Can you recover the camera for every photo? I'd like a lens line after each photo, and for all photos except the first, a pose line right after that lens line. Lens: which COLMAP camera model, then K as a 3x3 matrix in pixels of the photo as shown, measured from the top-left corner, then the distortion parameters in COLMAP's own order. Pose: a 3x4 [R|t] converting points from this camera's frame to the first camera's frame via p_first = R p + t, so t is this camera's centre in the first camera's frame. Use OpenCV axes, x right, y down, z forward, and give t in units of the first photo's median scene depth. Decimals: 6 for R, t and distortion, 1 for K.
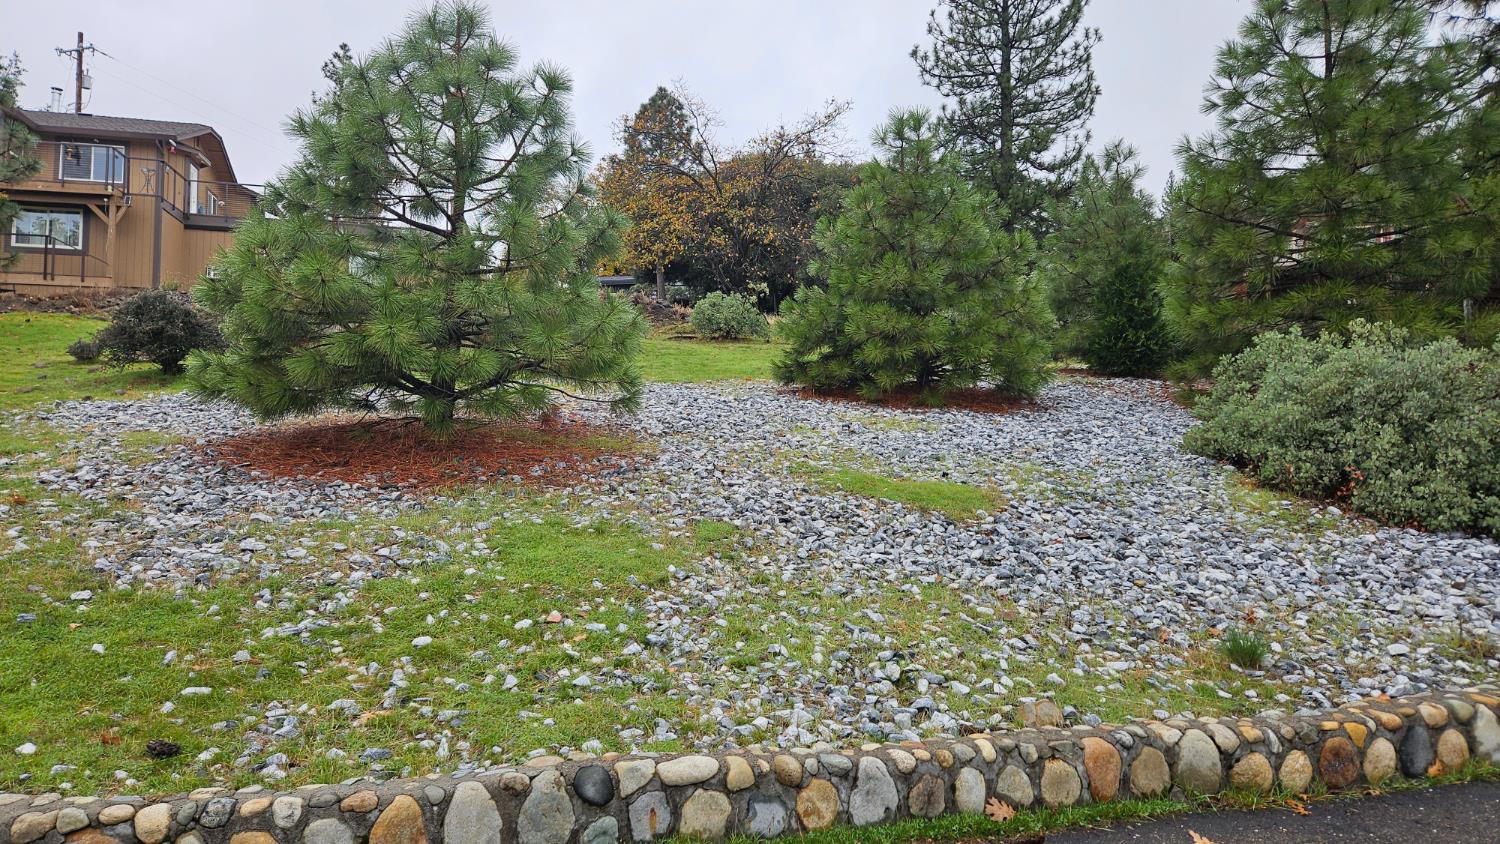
lens RADIAL K [[1002.3, 0, 749.4], [0, 1002.3, 413.4], [0, 0, 1]] dist [0.081587, -0.062442]
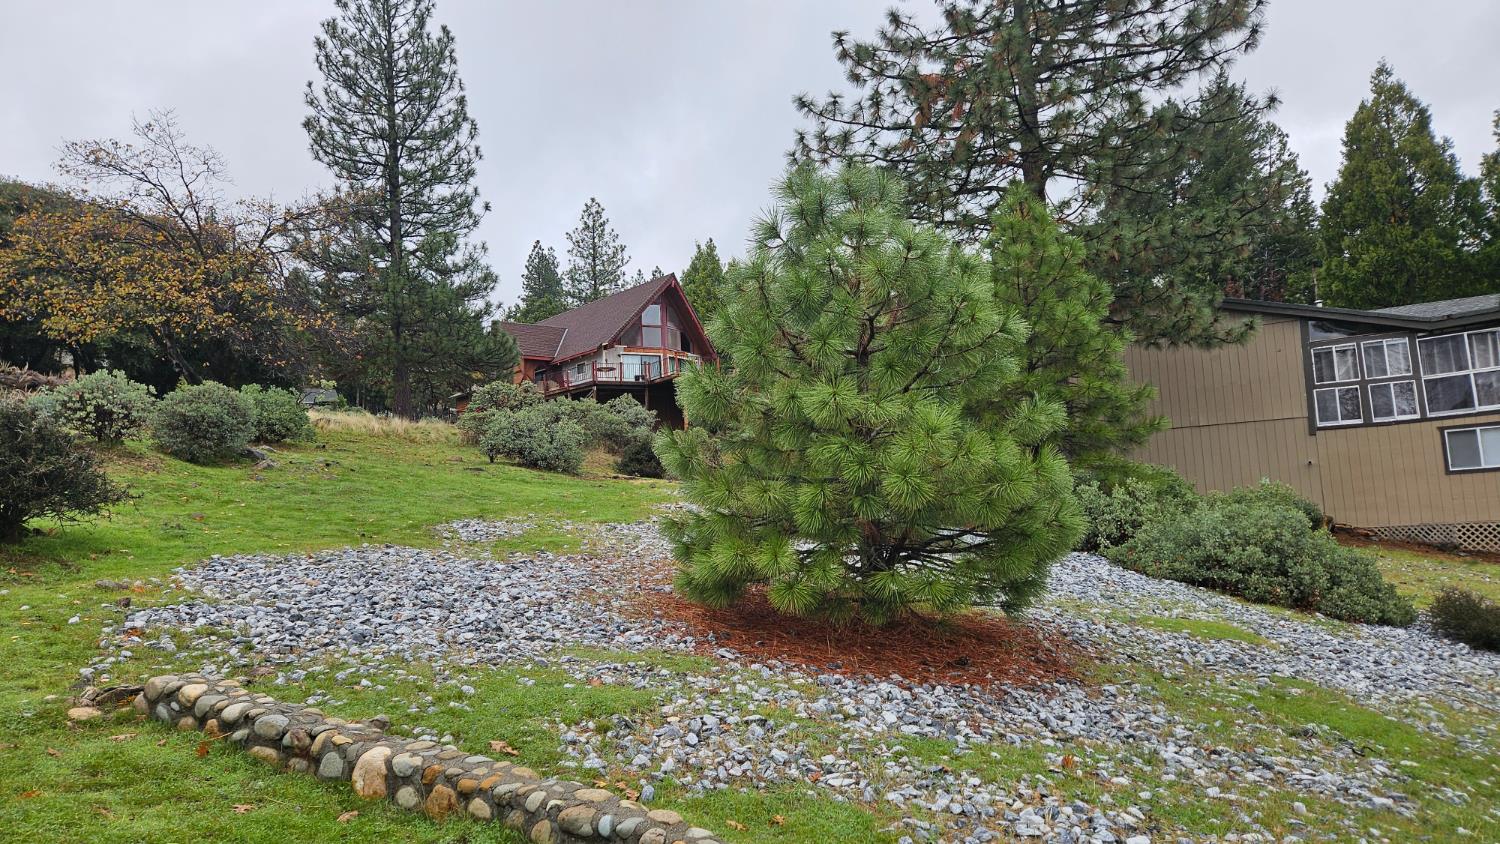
lens RADIAL K [[1002.3, 0, 734.7], [0, 1002.3, 425.8], [0, 0, 1]] dist [0.081587, -0.062442]
pose [[0.706940, 0.041878, 0.706033, -0.785219], [0.005875, 0.997863, -0.065071, -0.066661], [-0.707249, 0.050149, 0.705183, 0.307591]]
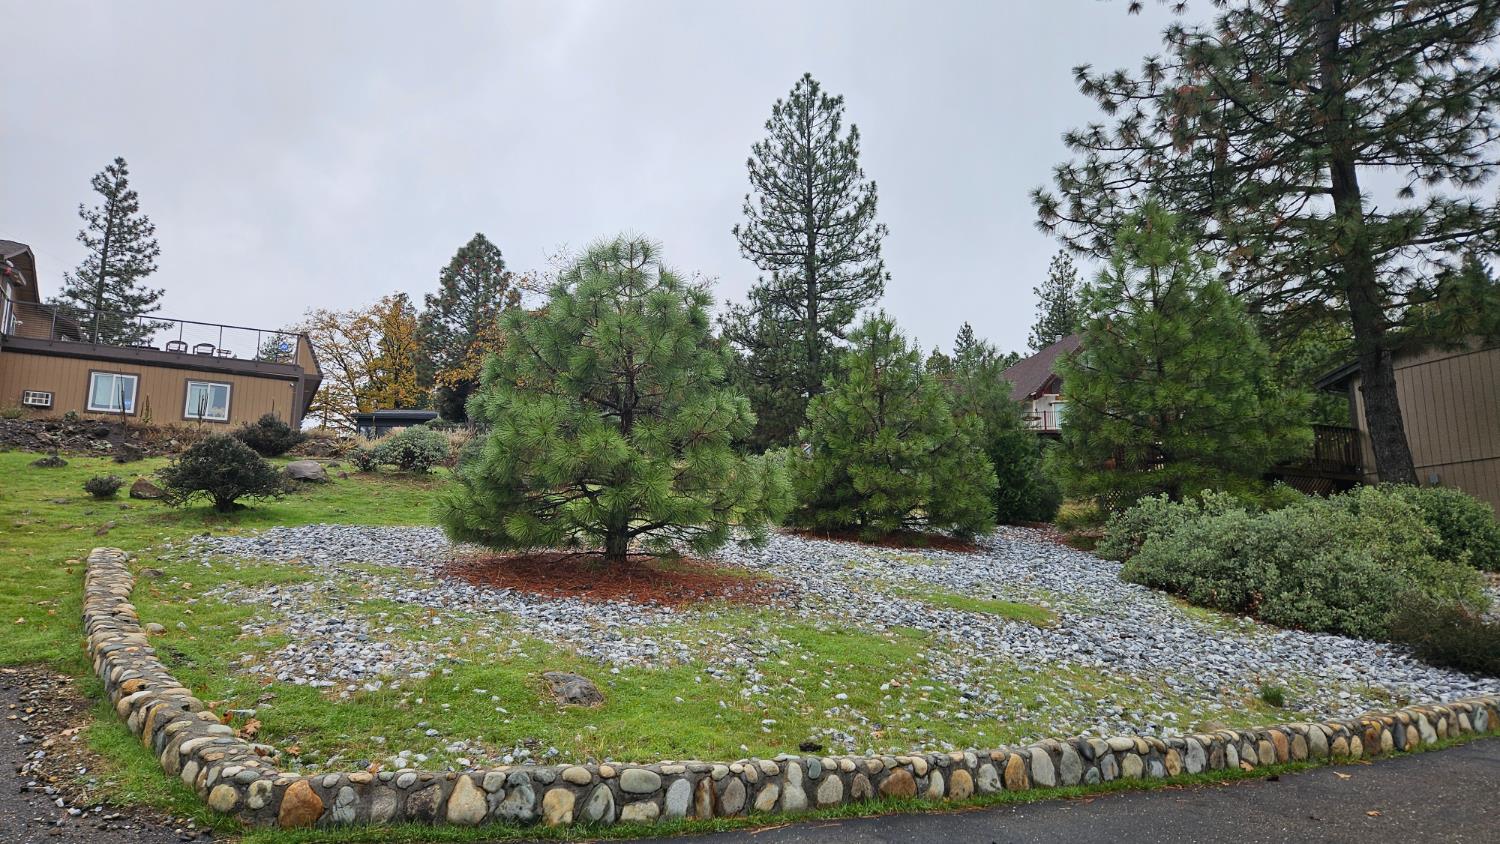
lens RADIAL K [[1002.3, 0, 752.5], [0, 1002.3, 425.0], [0, 0, 1]] dist [0.081587, -0.062442]
pose [[0.967922, 0.039151, 0.248181, -0.335616], [-0.007541, 0.991867, -0.127055, 0.003624], [-0.251137, 0.121108, 0.960345, -0.196245]]
